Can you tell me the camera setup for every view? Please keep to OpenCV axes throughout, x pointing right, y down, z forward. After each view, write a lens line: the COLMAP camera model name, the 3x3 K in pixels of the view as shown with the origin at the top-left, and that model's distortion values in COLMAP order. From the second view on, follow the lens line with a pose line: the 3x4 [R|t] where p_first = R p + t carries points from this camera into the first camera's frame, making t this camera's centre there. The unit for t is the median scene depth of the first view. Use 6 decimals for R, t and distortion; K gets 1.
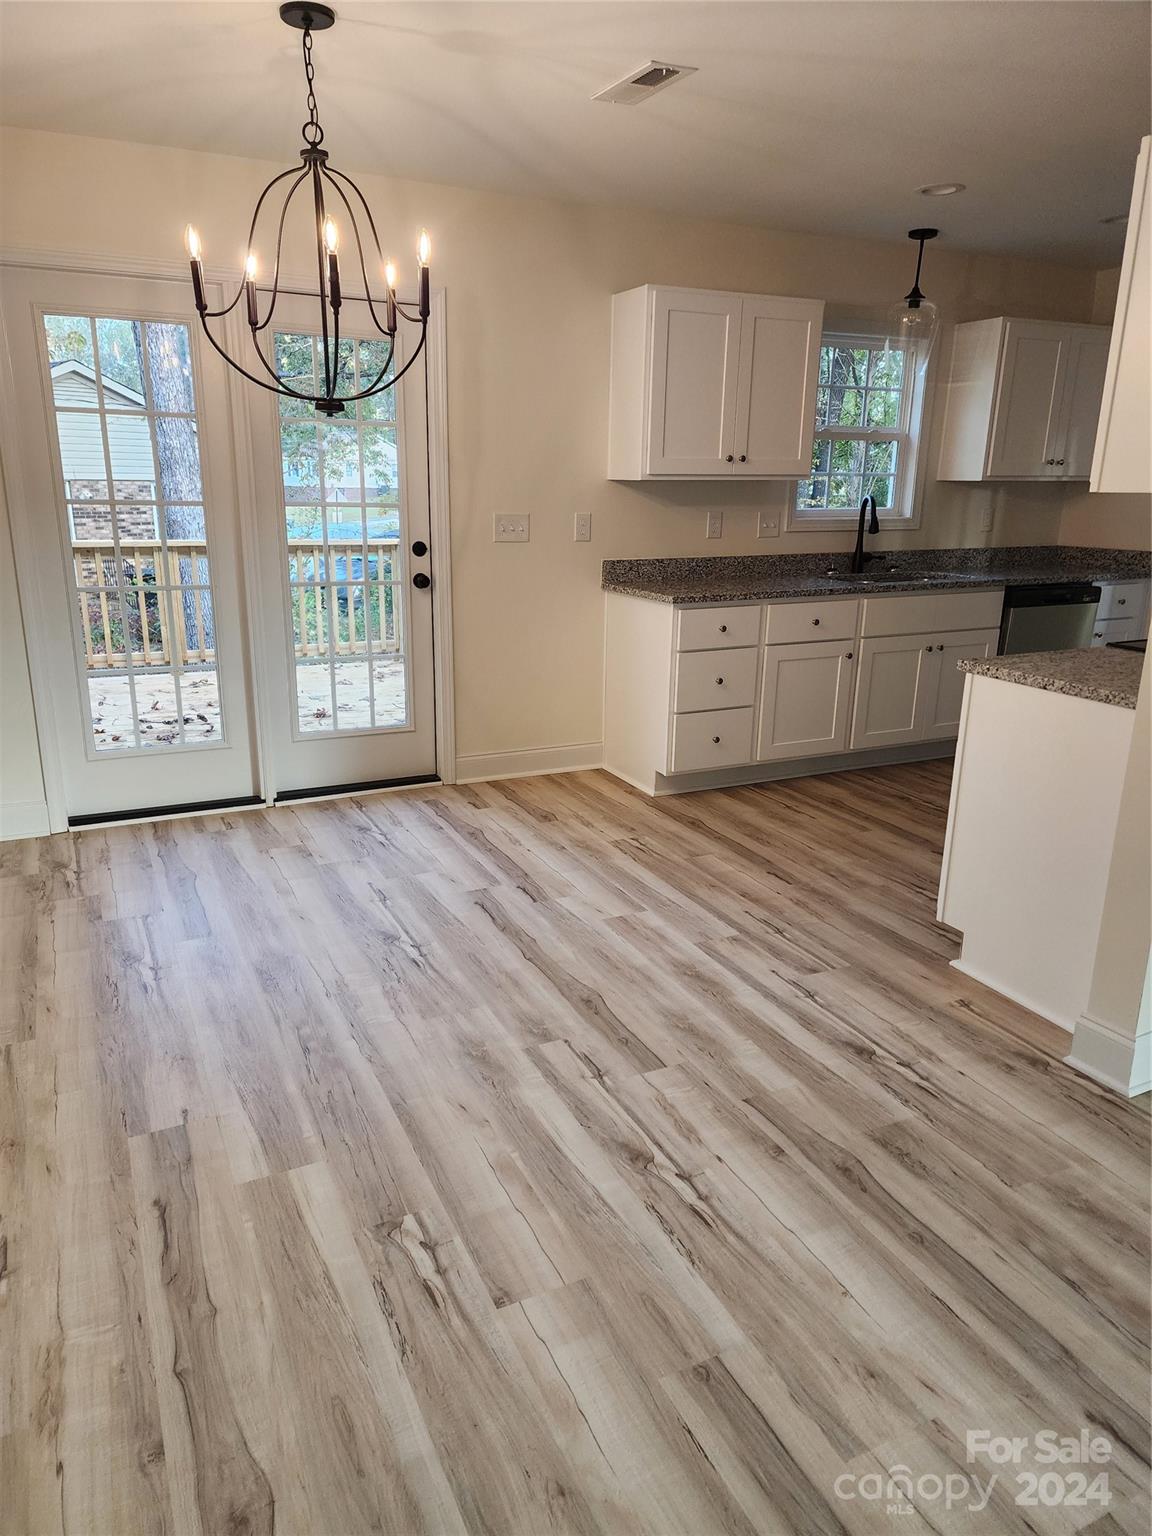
lens RADIAL K [[1014.5, 0, 567.1], [0, 1014.5, 757.8], [0, 0, 1]] dist [0.077085, -0.069418]
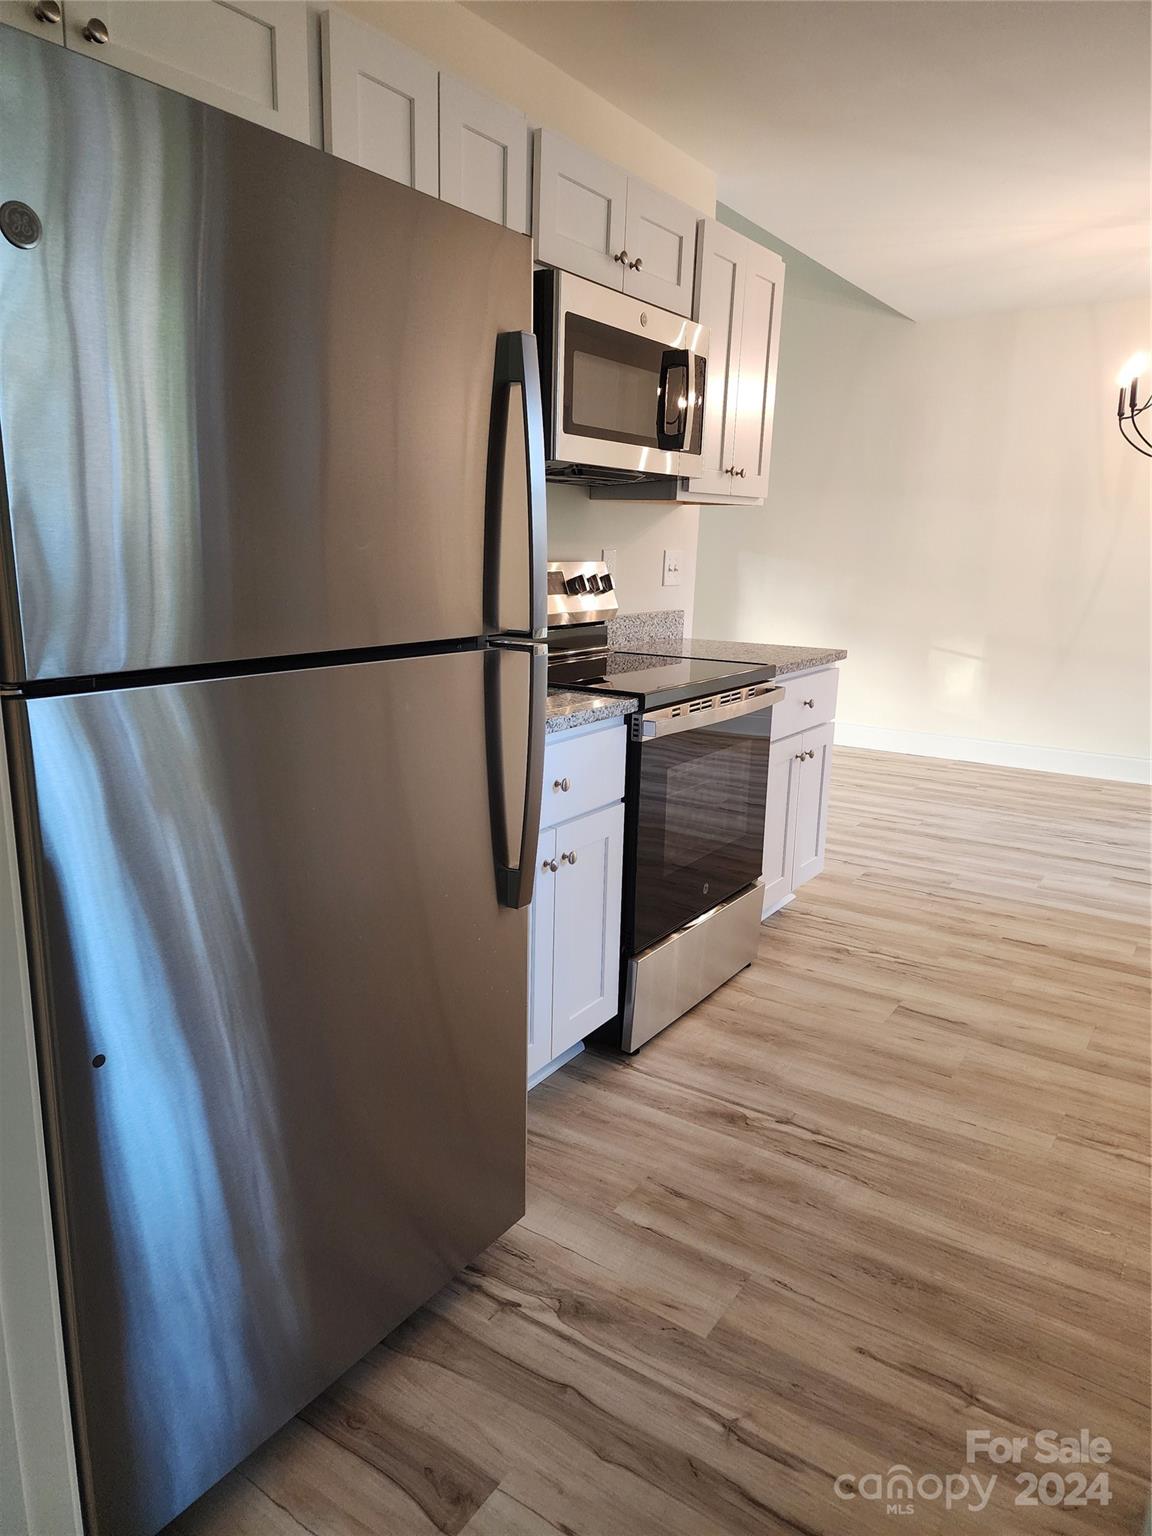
lens RADIAL K [[1014.5, 0, 567.1], [0, 1014.5, 757.8], [0, 0, 1]] dist [0.077085, -0.069418]
pose [[-0.861445, 0.079215, -0.501635, 0.920706], [-0.164671, 0.890824, 0.423458, -0.317914], [0.480413, 0.447390, -0.754351, 1.307076]]
